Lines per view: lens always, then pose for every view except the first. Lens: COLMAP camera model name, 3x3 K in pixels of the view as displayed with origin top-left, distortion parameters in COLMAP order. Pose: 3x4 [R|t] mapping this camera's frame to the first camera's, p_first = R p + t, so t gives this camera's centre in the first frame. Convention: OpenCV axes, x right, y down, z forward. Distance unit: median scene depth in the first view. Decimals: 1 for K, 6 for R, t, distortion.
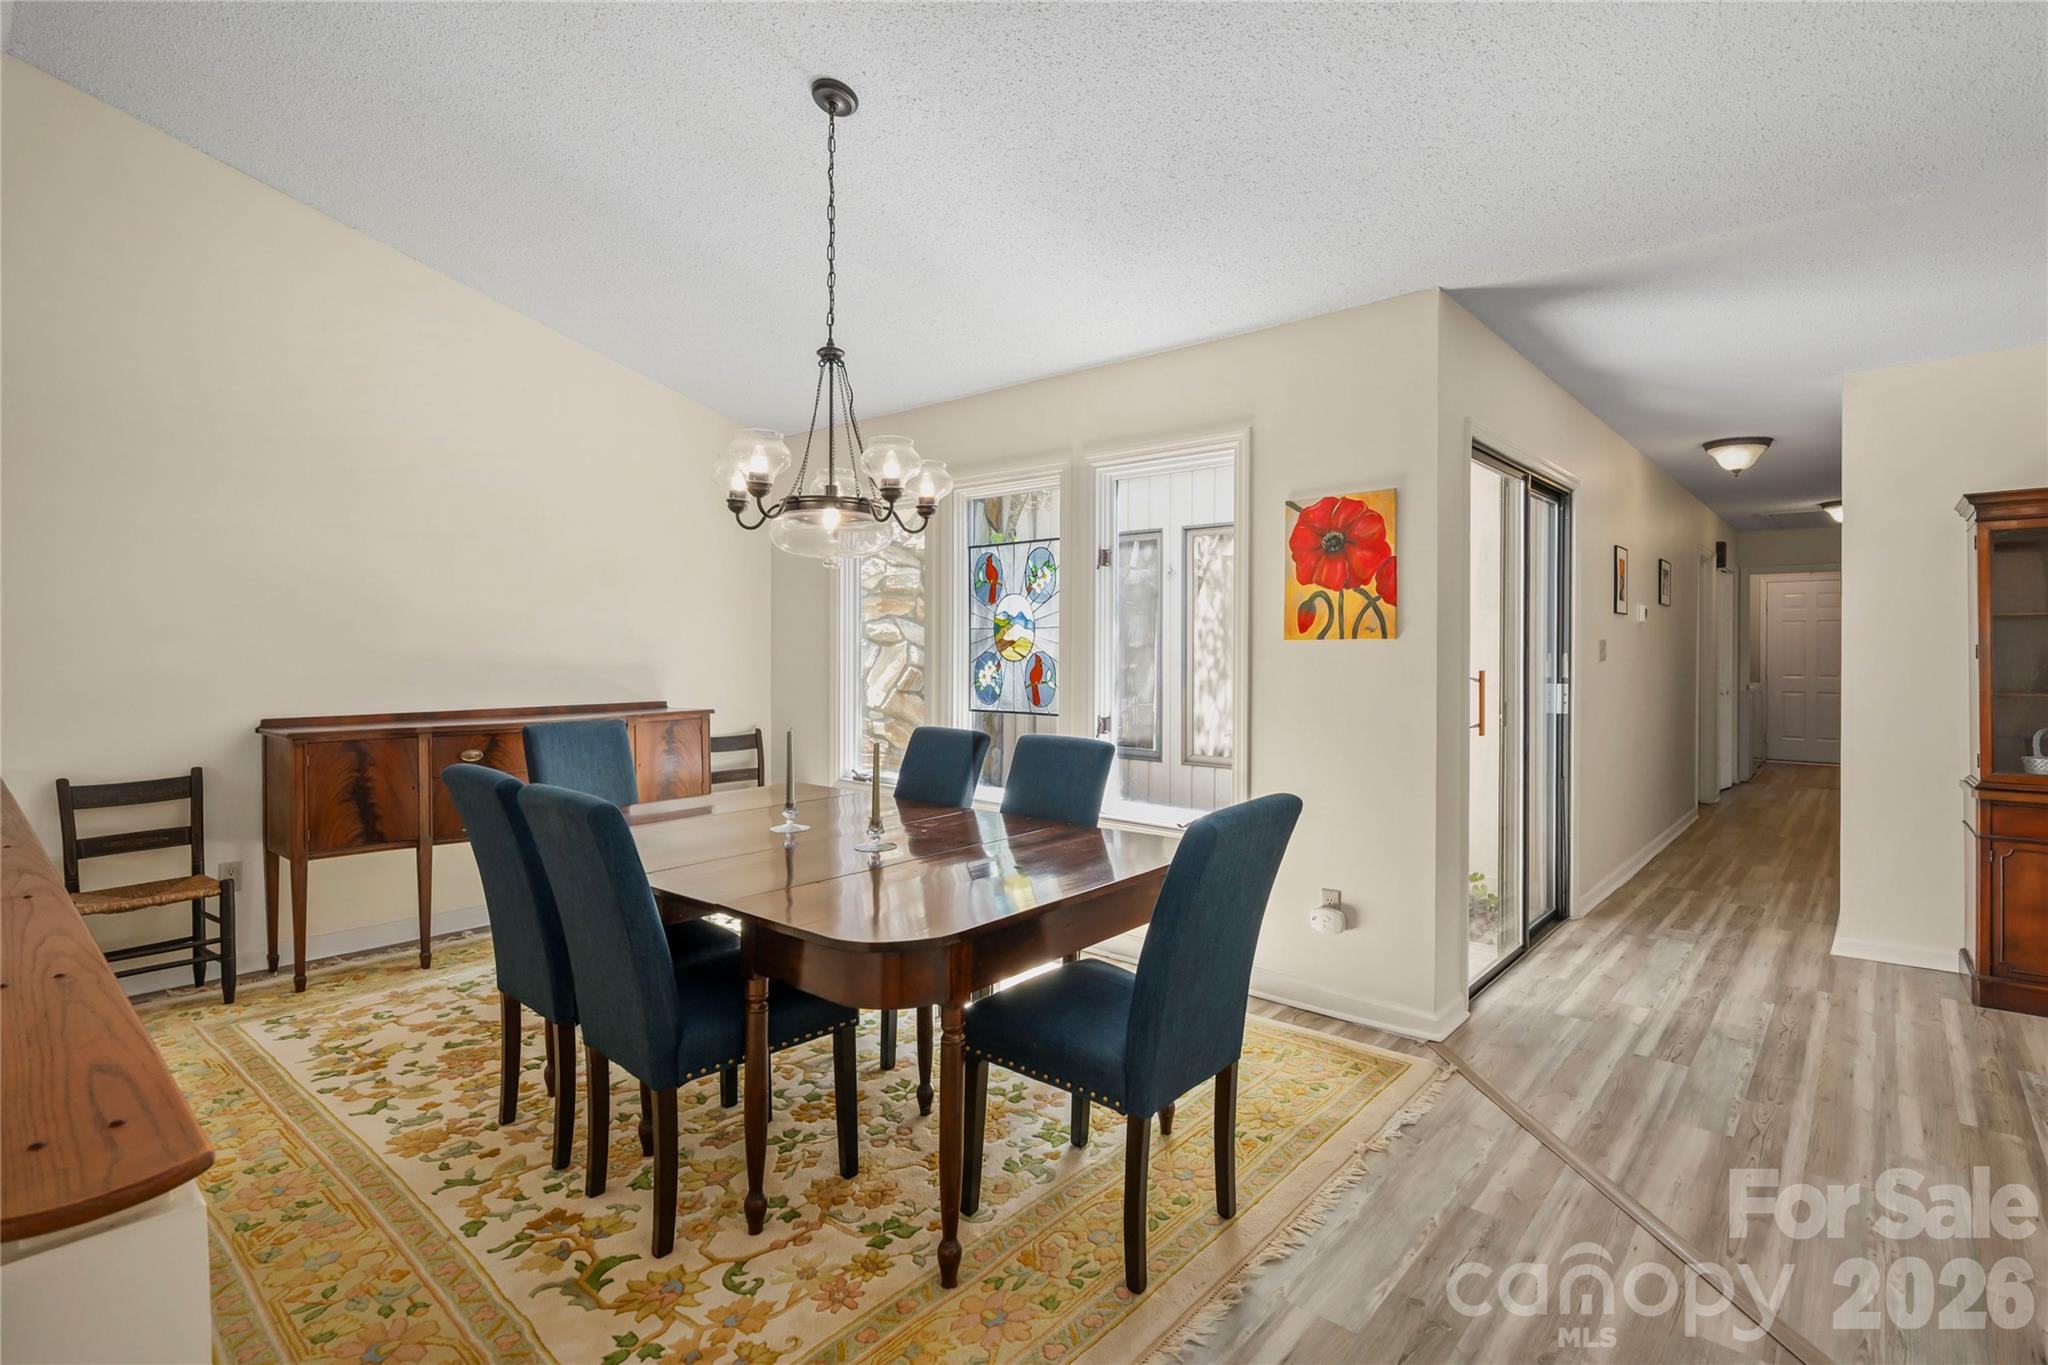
lens RADIAL K [[981.8, 0, 1077.5], [0, 981.8, 633.5], [0, 0, 1]] dist [-0.004683, -0.000362]
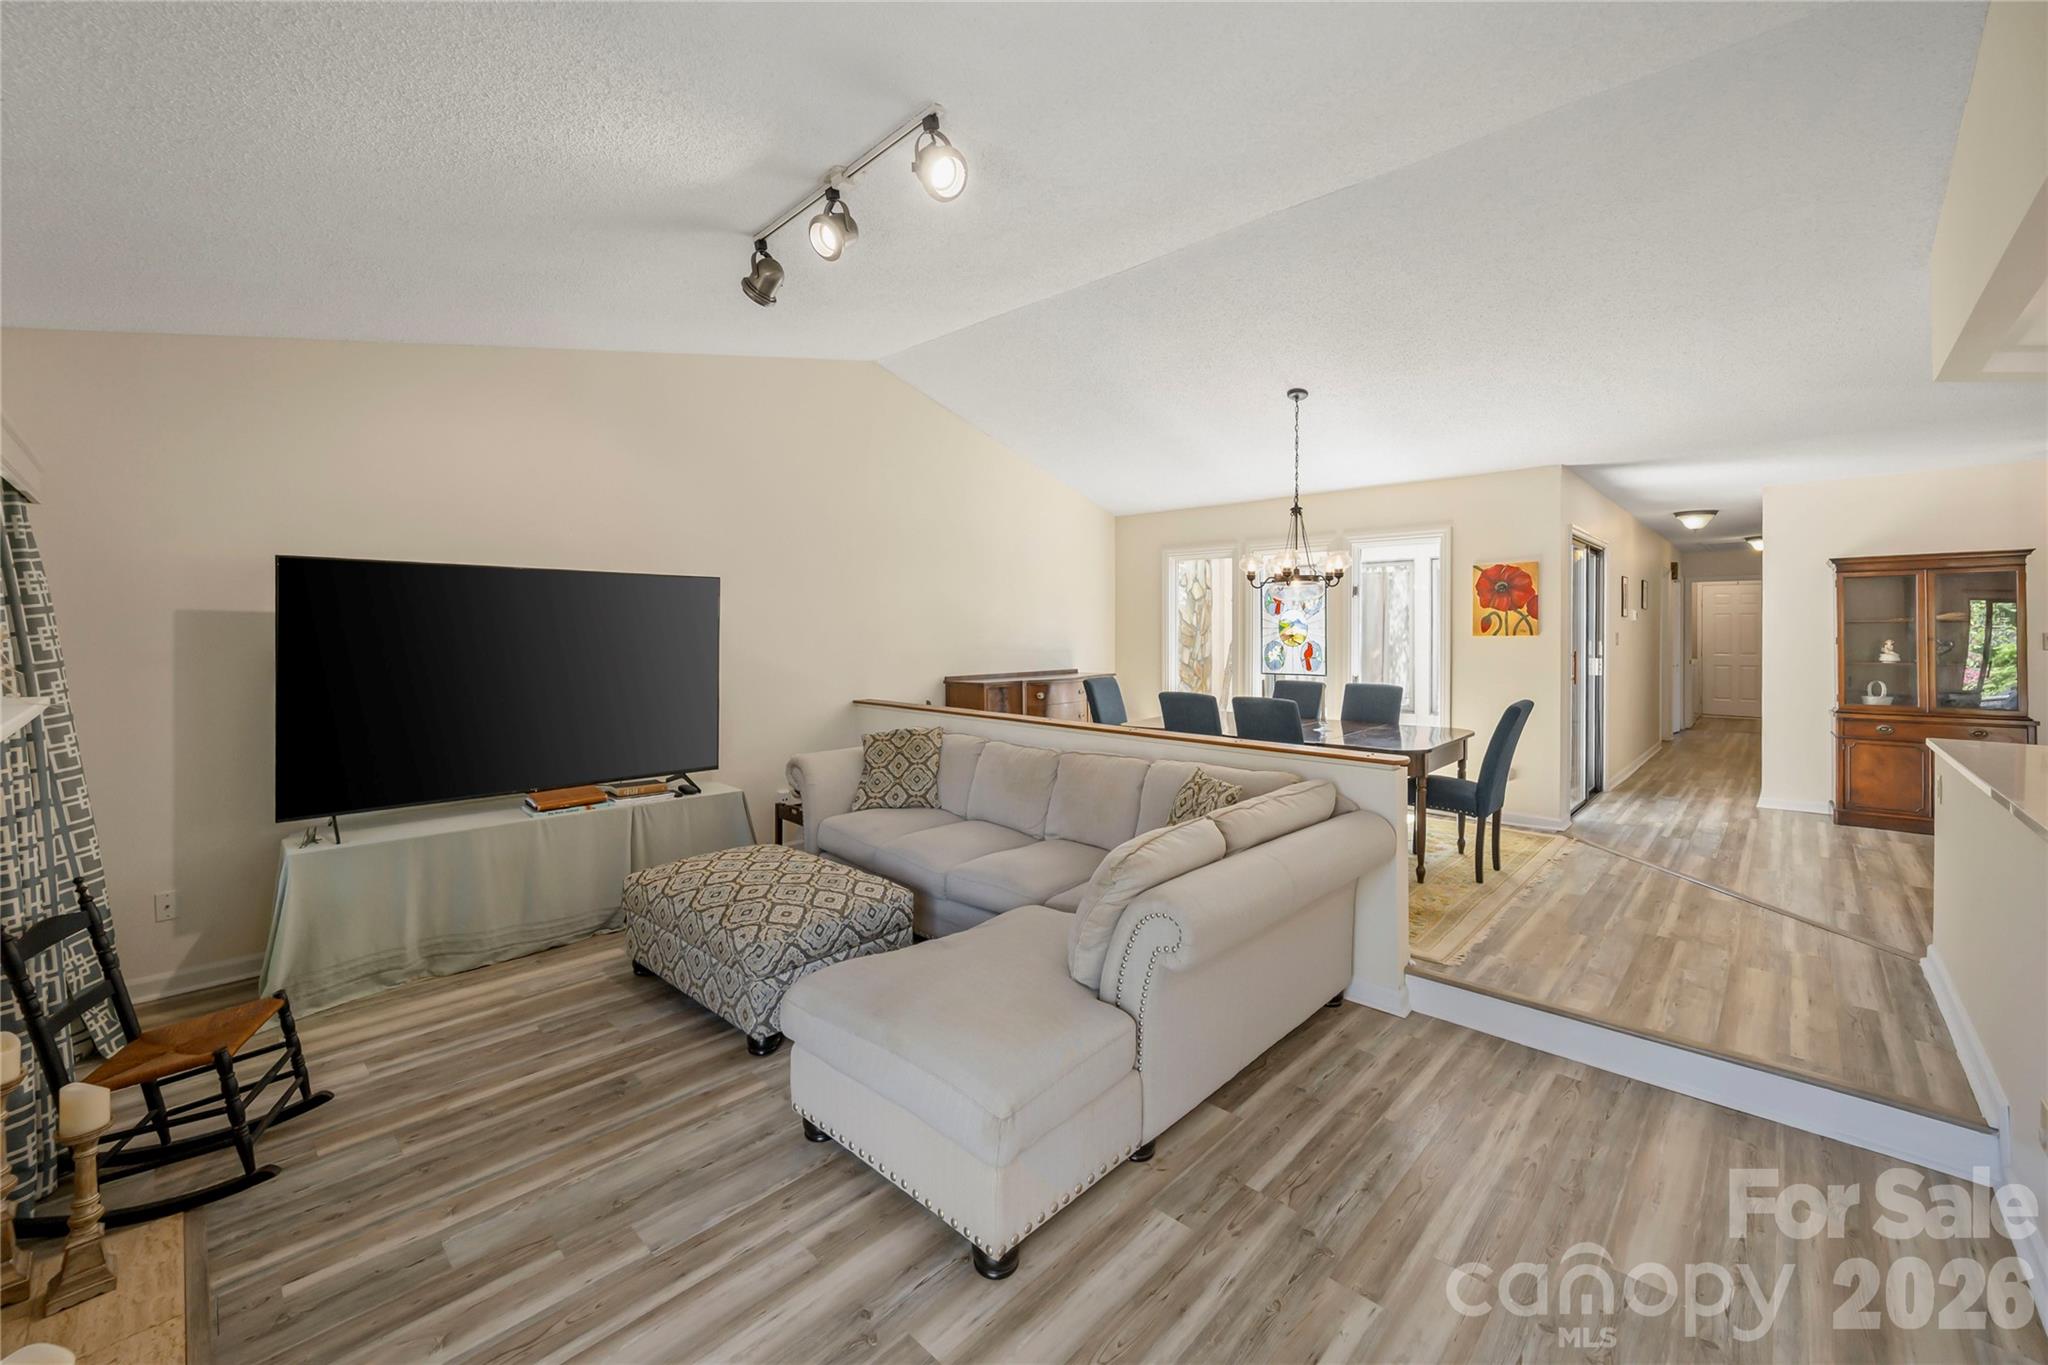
lens RADIAL K [[830.4, 0, 1065.2], [0, 830.4, 619.9], [0, 0, 1]] dist [0.003957, -0.001165]
pose [[0.999543, -0.003354, -0.030029, -0.479848], [0.003413, 0.999992, 0.001913, -0.026979], [0.030022, -0.002014, 0.999547, -0.599794]]
